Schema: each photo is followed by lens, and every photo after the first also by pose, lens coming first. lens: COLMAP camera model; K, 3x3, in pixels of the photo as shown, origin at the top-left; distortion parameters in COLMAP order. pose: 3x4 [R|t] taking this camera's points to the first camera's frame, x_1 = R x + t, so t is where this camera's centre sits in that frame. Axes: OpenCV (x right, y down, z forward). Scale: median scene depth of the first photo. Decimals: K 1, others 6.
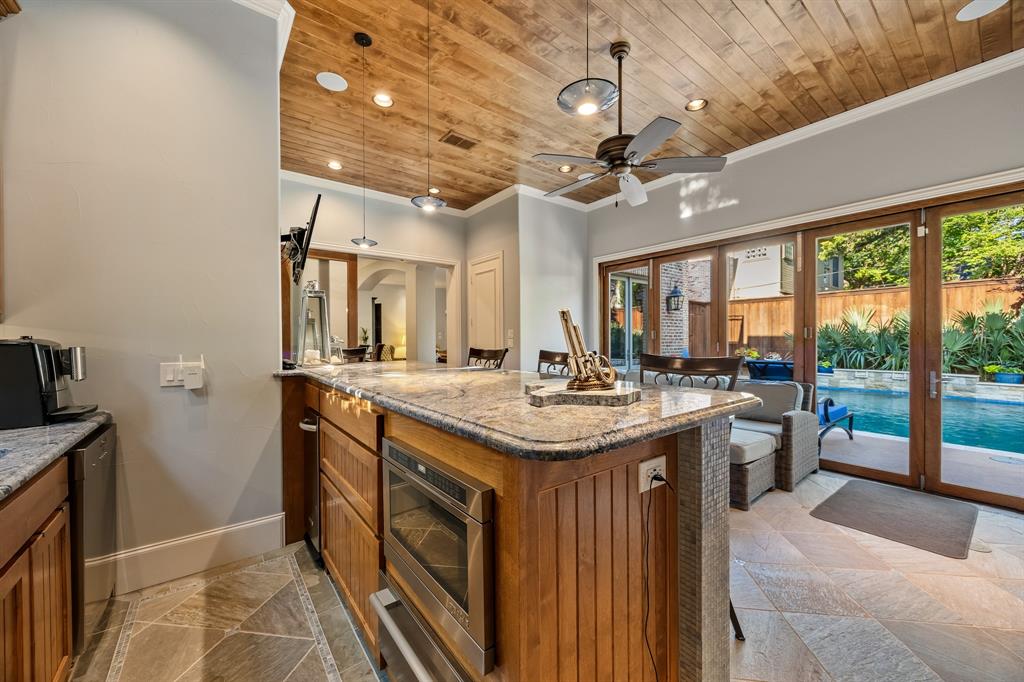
lens RADIAL K [[389.2, 0, 518.6], [0, 389.2, 339.8], [0, 0, 1]] dist [-0.002465, 0.000298]
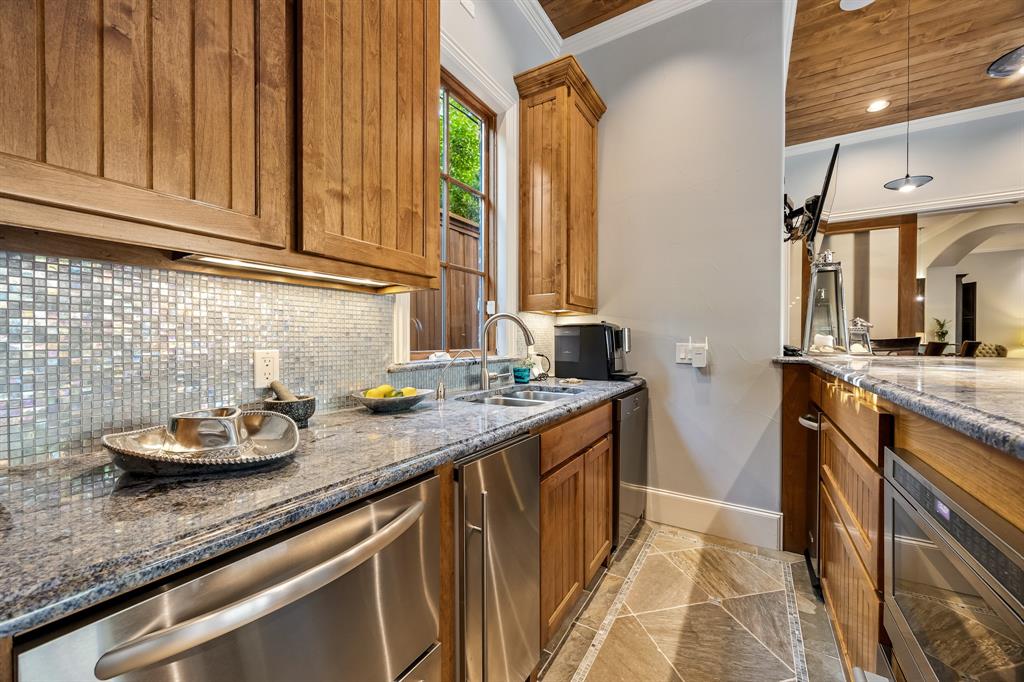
lens RADIAL K [[389.2, 0, 508.1], [0, 389.2, 339.6], [0, 0, 1]] dist [-0.002465, 0.000298]
pose [[0.340464, 0.011164, -0.940191, 0.028035], [-0.006221, 0.999934, 0.009621, 0.039476], [0.940237, 0.002574, 0.340511, 0.102914]]
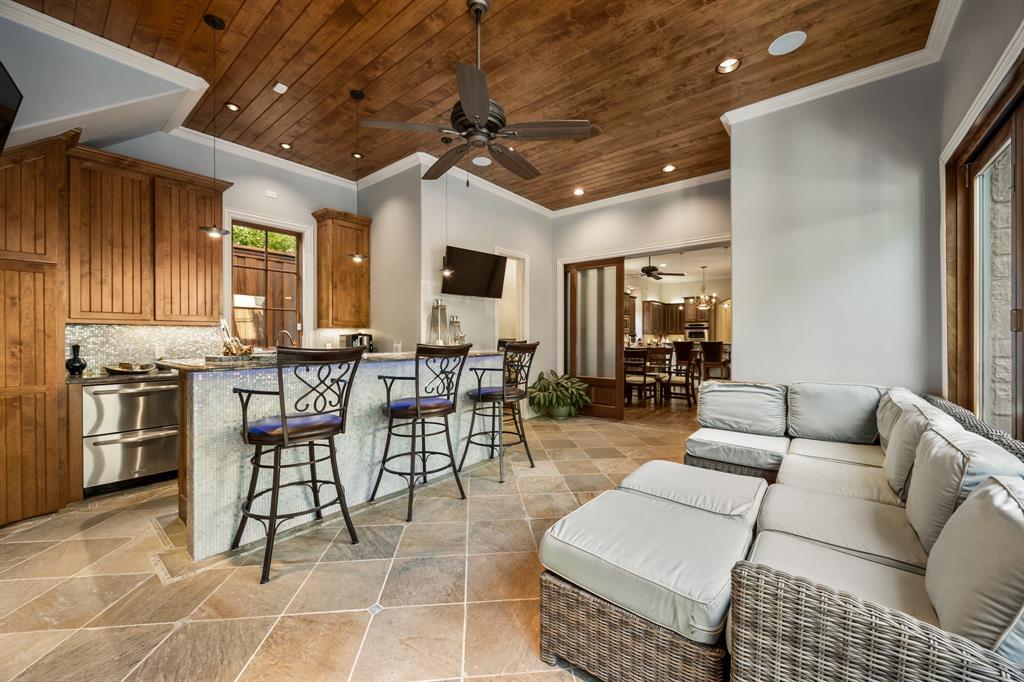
lens RADIAL K [[389.2, 0, 509.1], [0, 389.2, 334.5], [0, 0, 1]] dist [-0.002465, 0.000298]
pose [[0.203890, 0.004287, -0.978984, 1.746238], [-0.003324, 0.999988, 0.003687, -0.016020], [0.978988, 0.002503, 0.203902, 1.384563]]
